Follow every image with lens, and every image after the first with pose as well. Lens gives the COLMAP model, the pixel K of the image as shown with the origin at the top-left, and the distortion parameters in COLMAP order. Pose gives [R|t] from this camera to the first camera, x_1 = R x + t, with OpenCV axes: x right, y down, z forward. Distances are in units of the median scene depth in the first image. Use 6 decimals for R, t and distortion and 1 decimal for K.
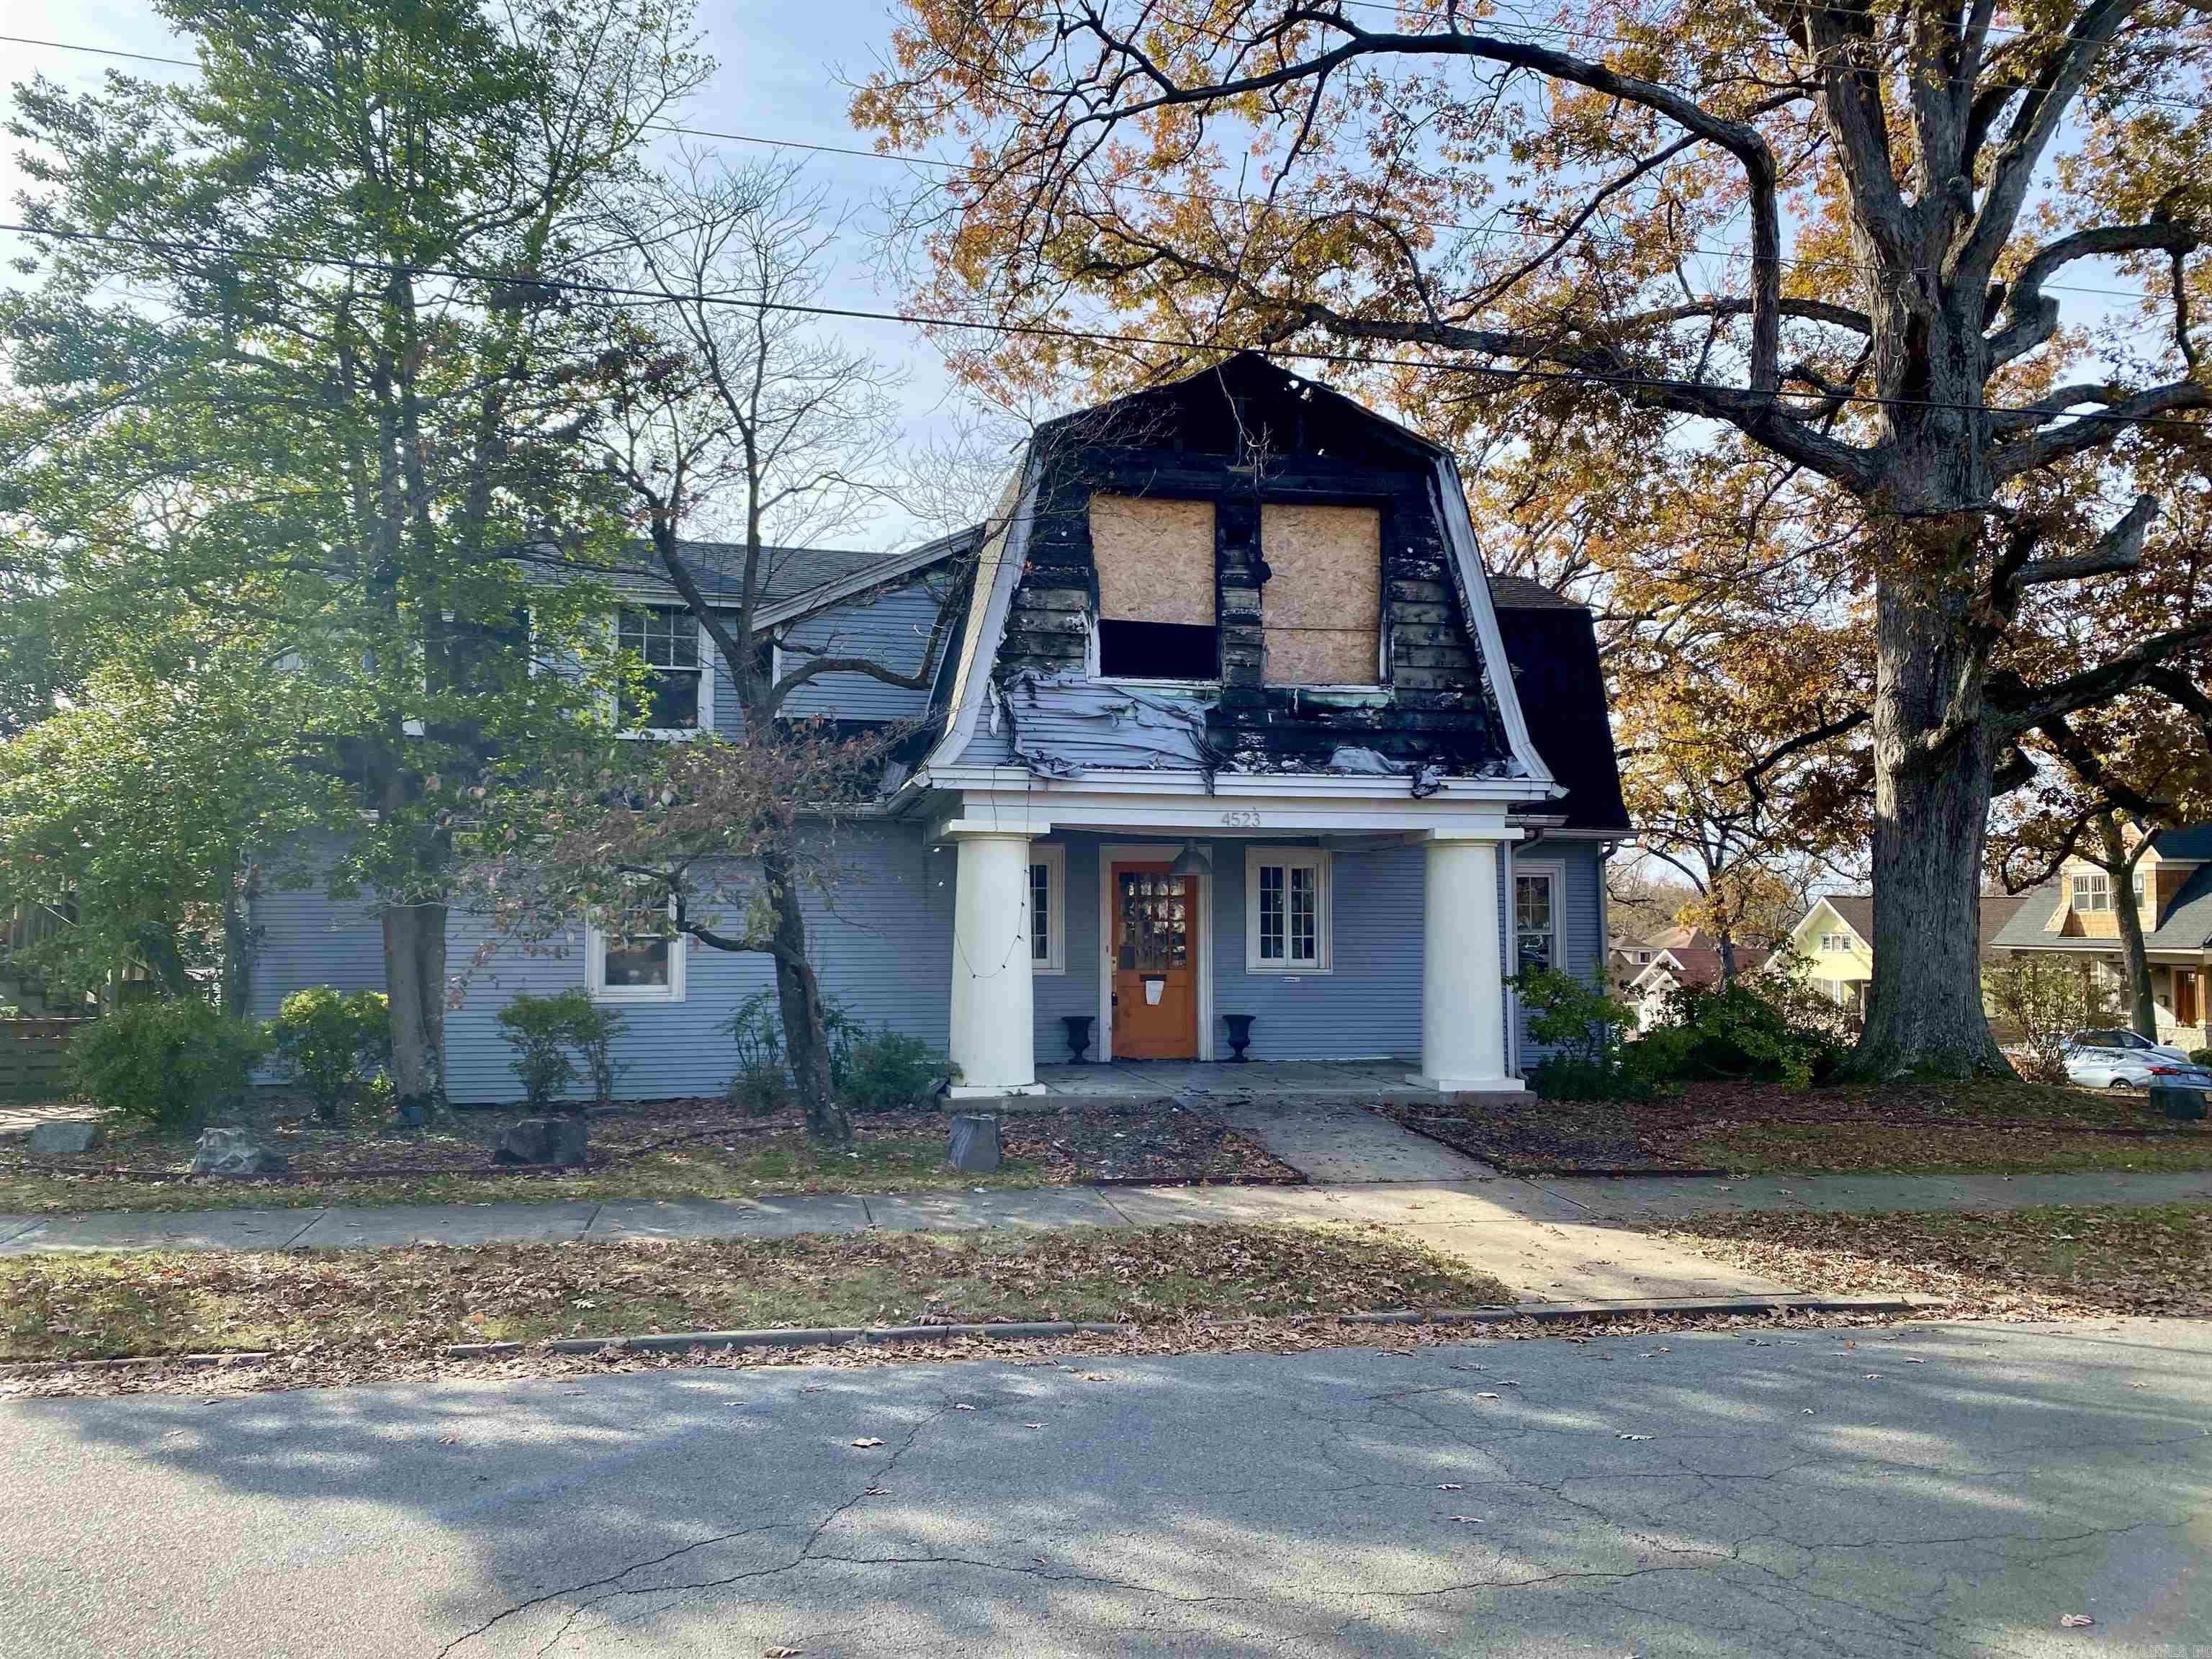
lens RADIAL K [[1664.6, 0, 1095.3], [0, 1664.6, 834.8], [0, 0, 1]] dist [0.002709, -0.017484]
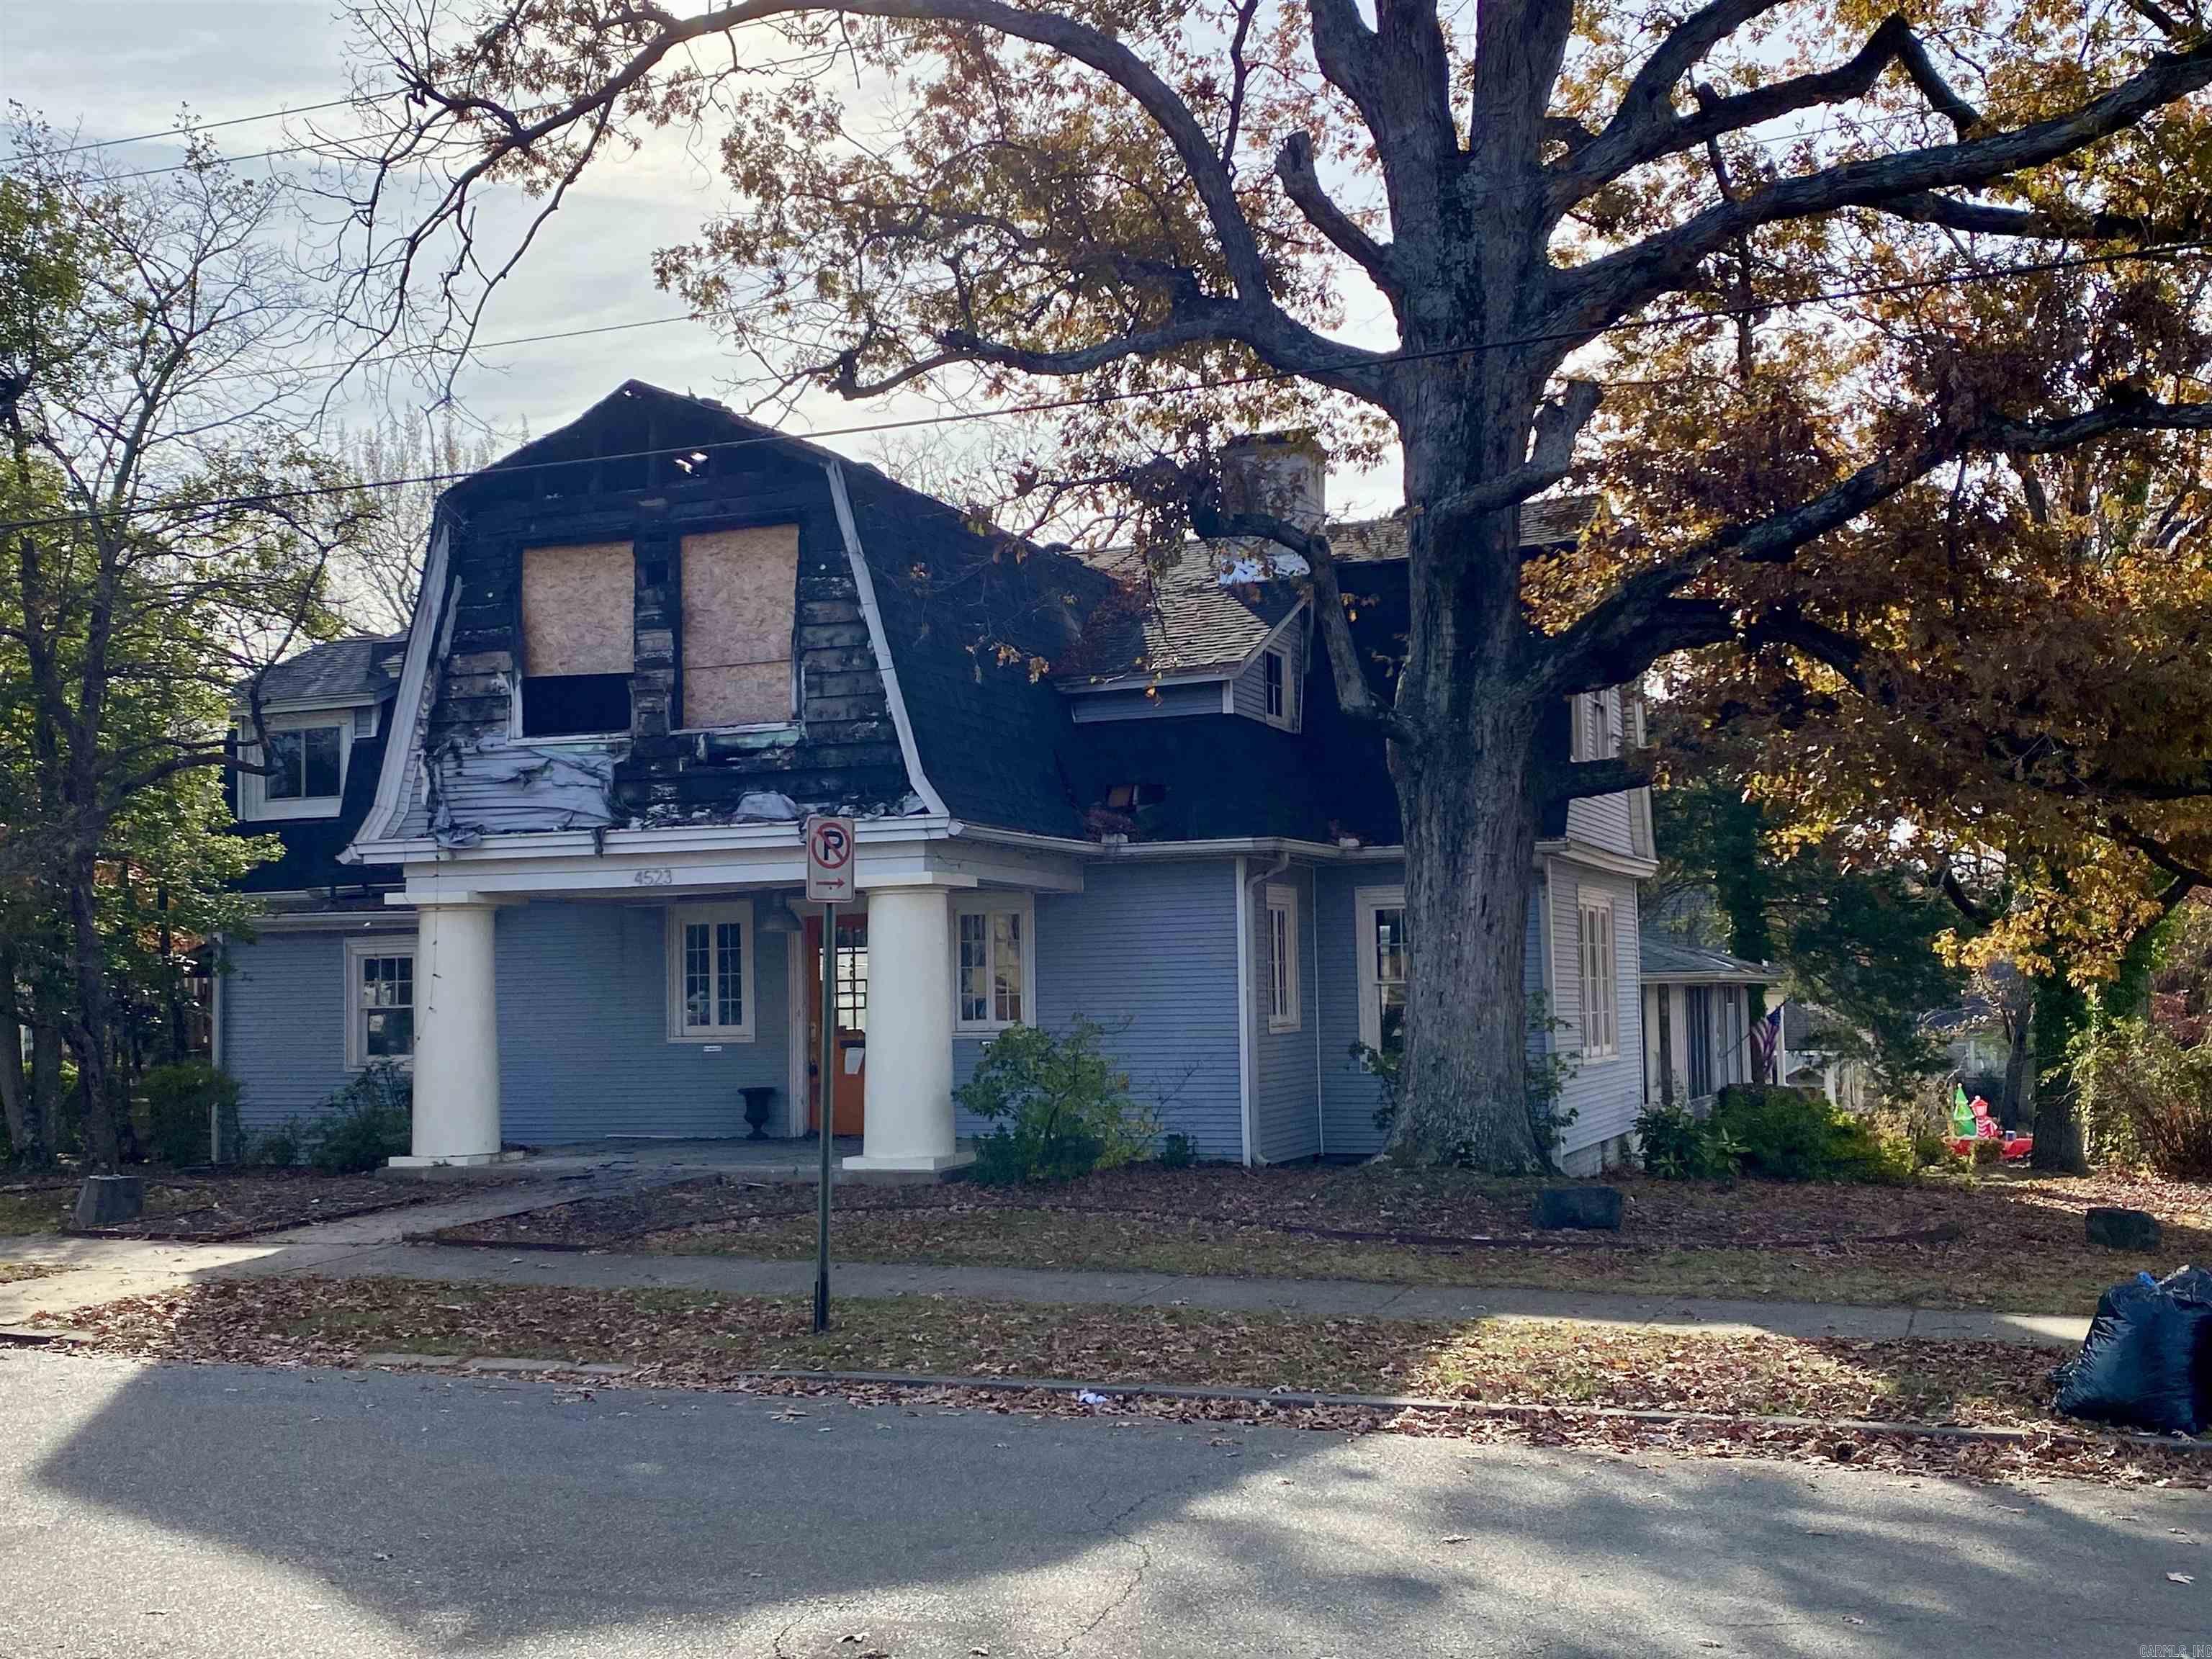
lens RADIAL K [[2359.6, 0, 1111.5], [0, 2359.6, 843.9], [0, 0, 1]] dist [0.046504, 0.000000]
pose [[0.862752, -0.050871, -0.503062, 0.974069], [0.052341, 0.998566, -0.011212, 0.000299], [0.502911, -0.016657, 0.864178, -0.022600]]
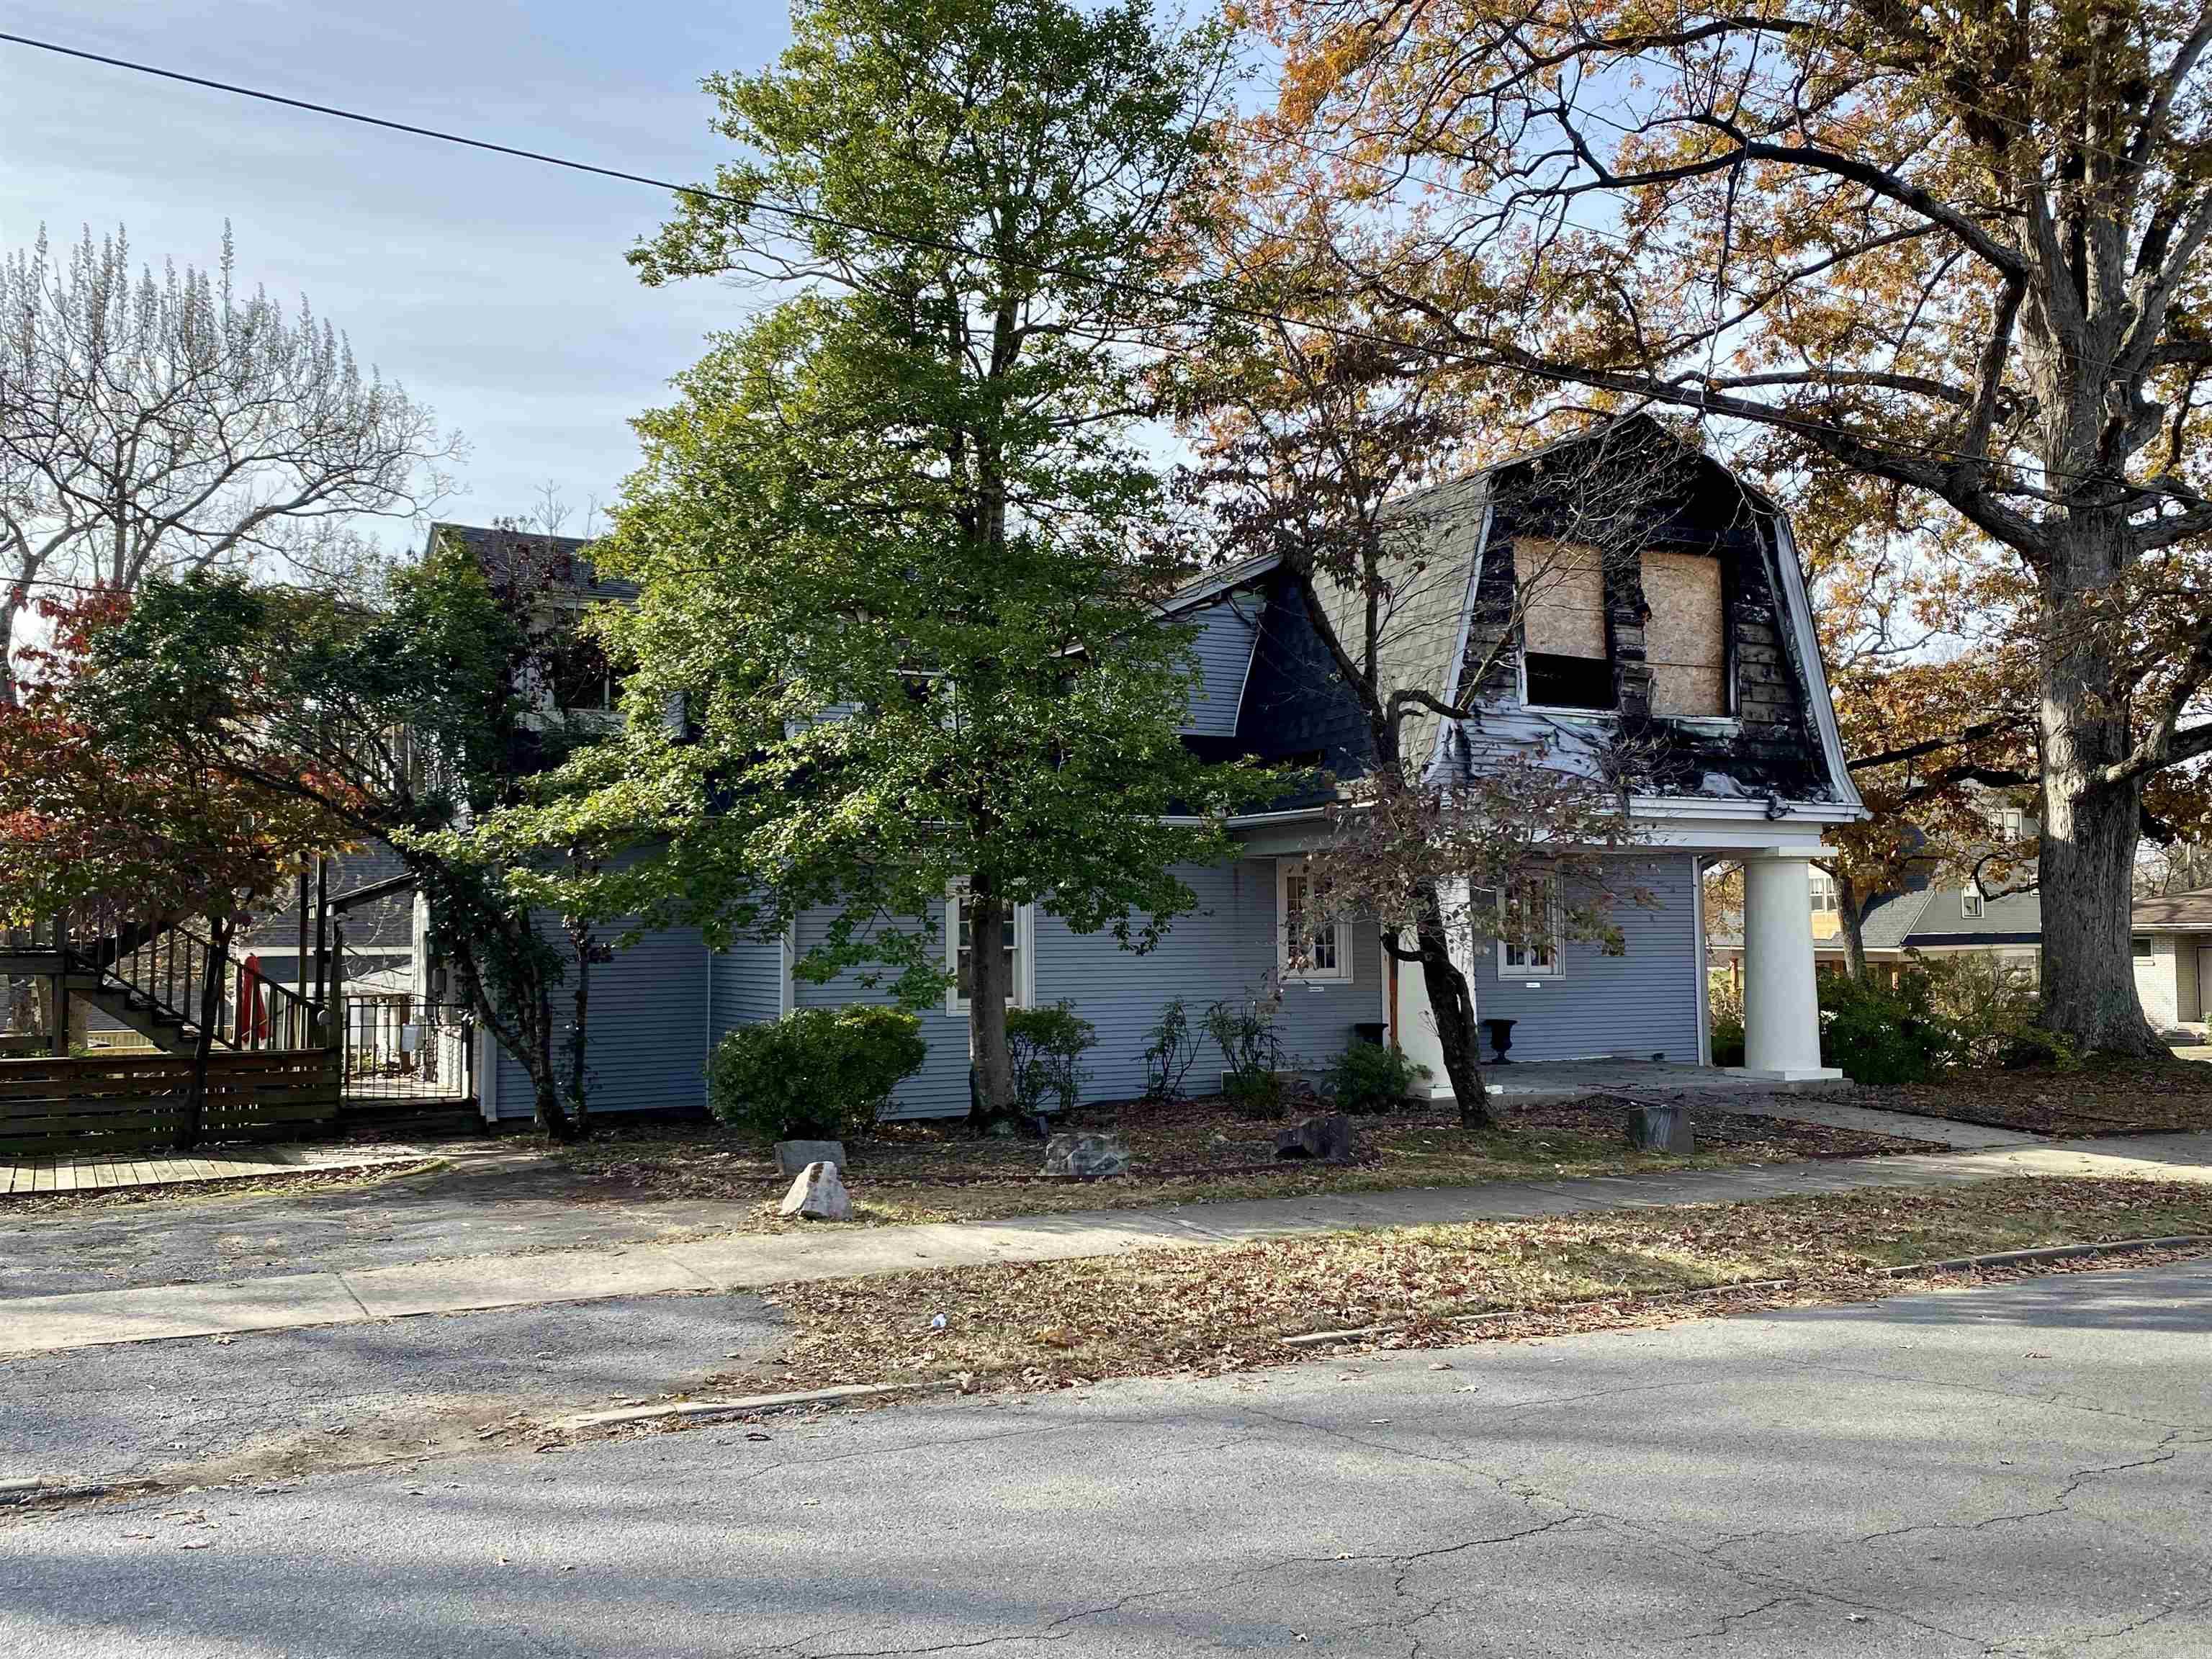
lens RADIAL K [[1877.2, 0, 1109.6], [0, 1877.2, 808.8], [0, 0, 1]] dist [-0.007067, -0.002521]
pose [[0.961670, 0.010399, 0.274013, -0.579867], [-0.006558, 0.999867, -0.014933, -0.007469], [-0.274132, 0.012564, 0.961610, -0.093853]]
